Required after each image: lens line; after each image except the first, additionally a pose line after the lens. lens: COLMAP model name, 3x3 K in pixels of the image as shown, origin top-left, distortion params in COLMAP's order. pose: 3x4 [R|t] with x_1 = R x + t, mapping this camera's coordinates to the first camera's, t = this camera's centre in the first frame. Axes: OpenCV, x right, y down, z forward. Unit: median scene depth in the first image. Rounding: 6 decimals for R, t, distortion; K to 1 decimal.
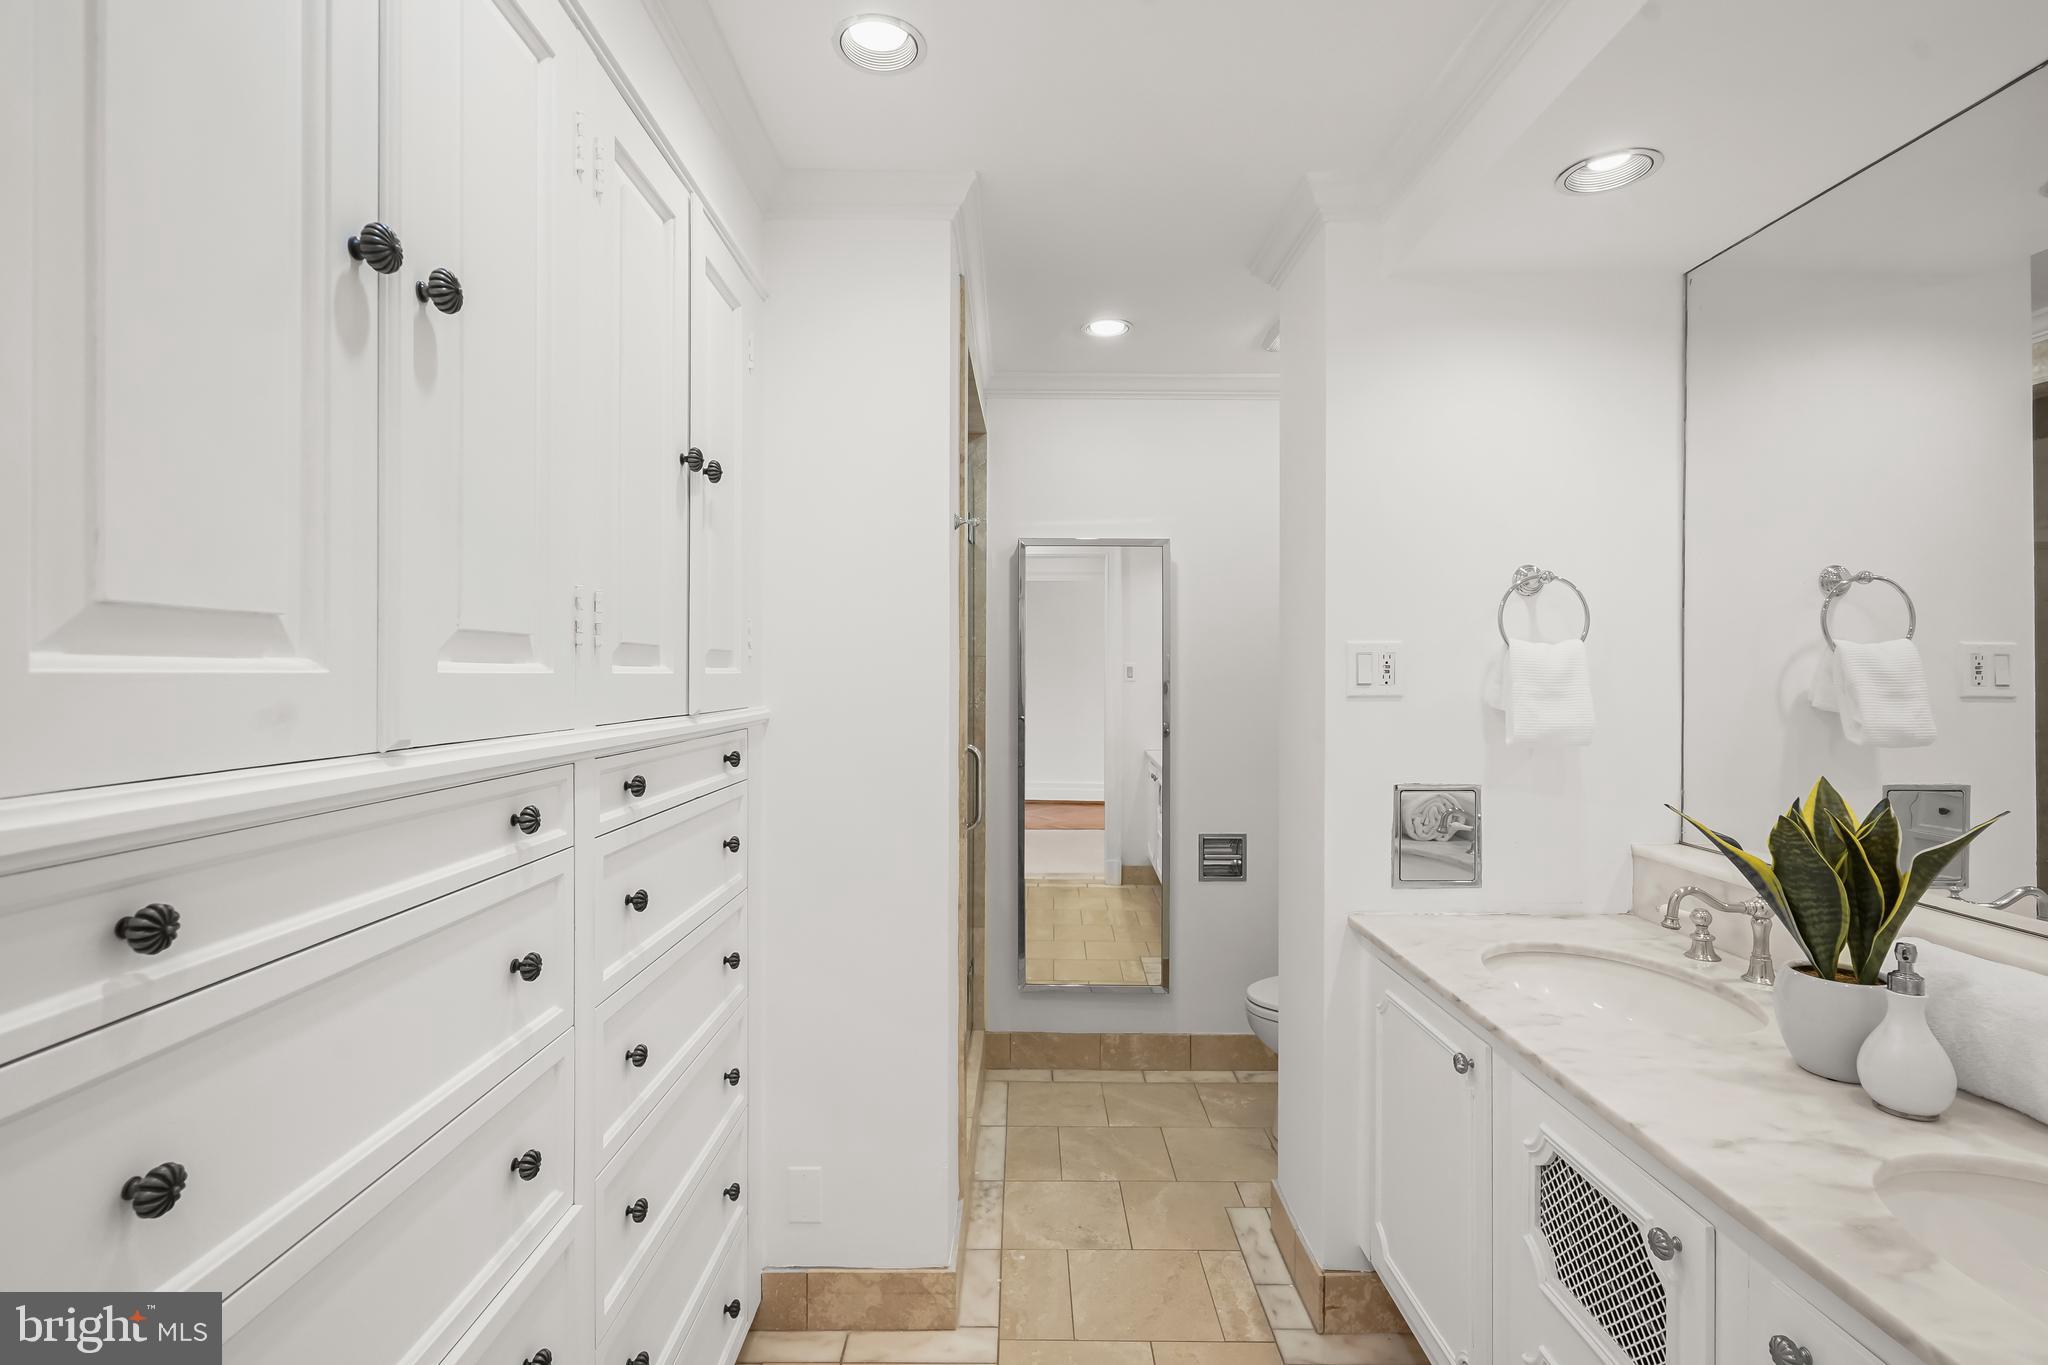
lens RADIAL K [[943.7, 0, 1016.8], [0, 943.7, 680.6], [0, 0, 1]] dist [-0.000752, -0.000234]
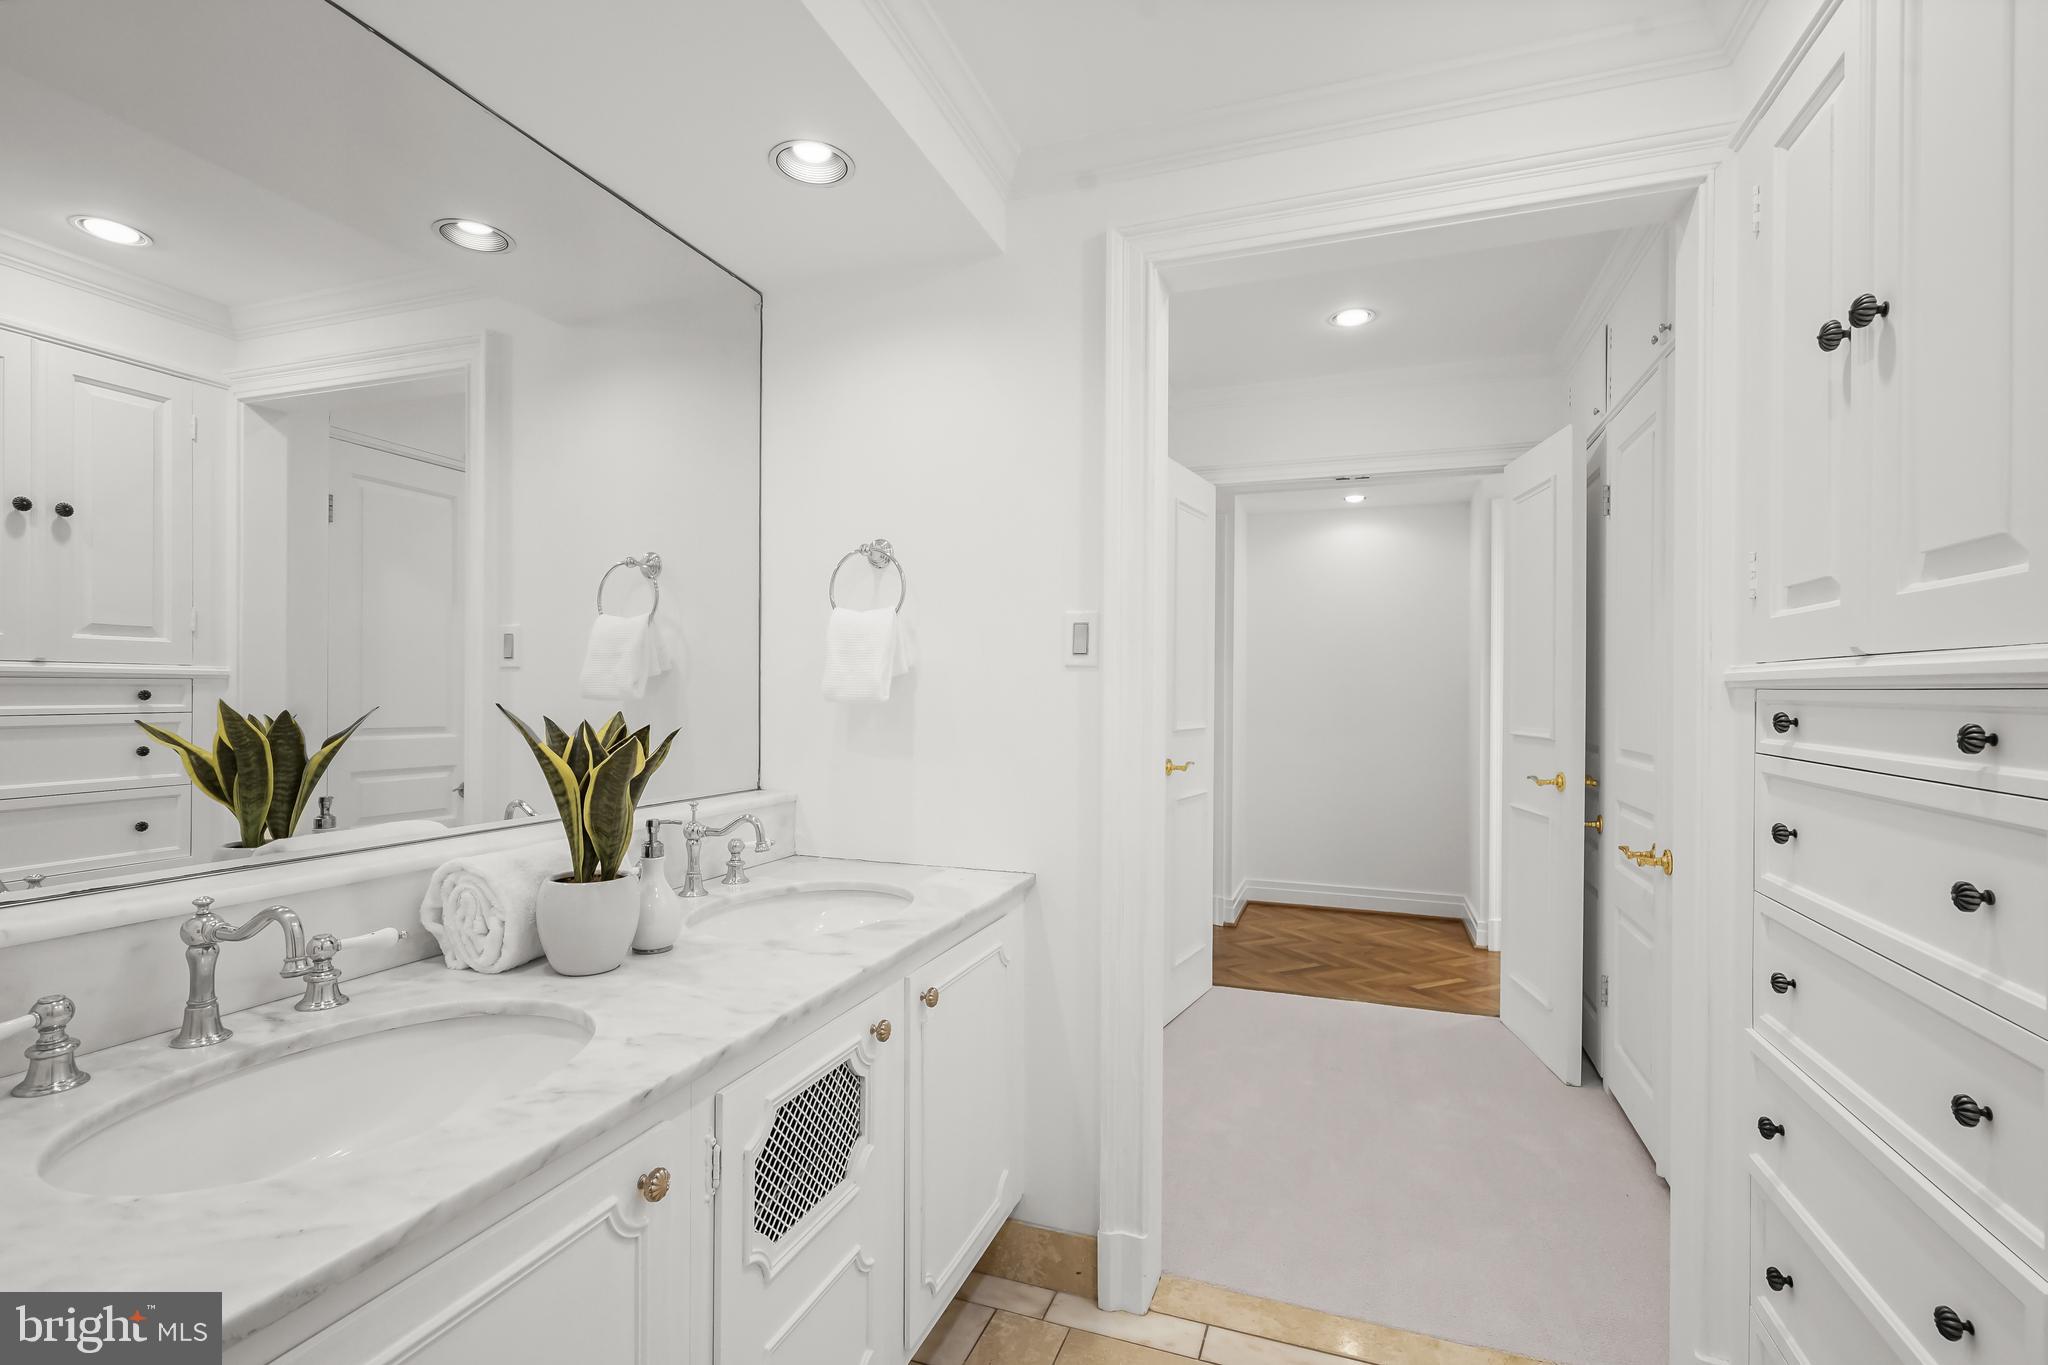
lens RADIAL K [[943.7, 0, 1016.8], [0, 943.7, 680.6], [0, 0, 1]] dist [-0.000752, -0.000234]
pose [[-0.935684, -0.010661, 0.352677, 0.020903], [-0.010385, 0.999942, 0.002675, 0.074409], [-0.352686, -0.001160, -0.935741, 1.920861]]
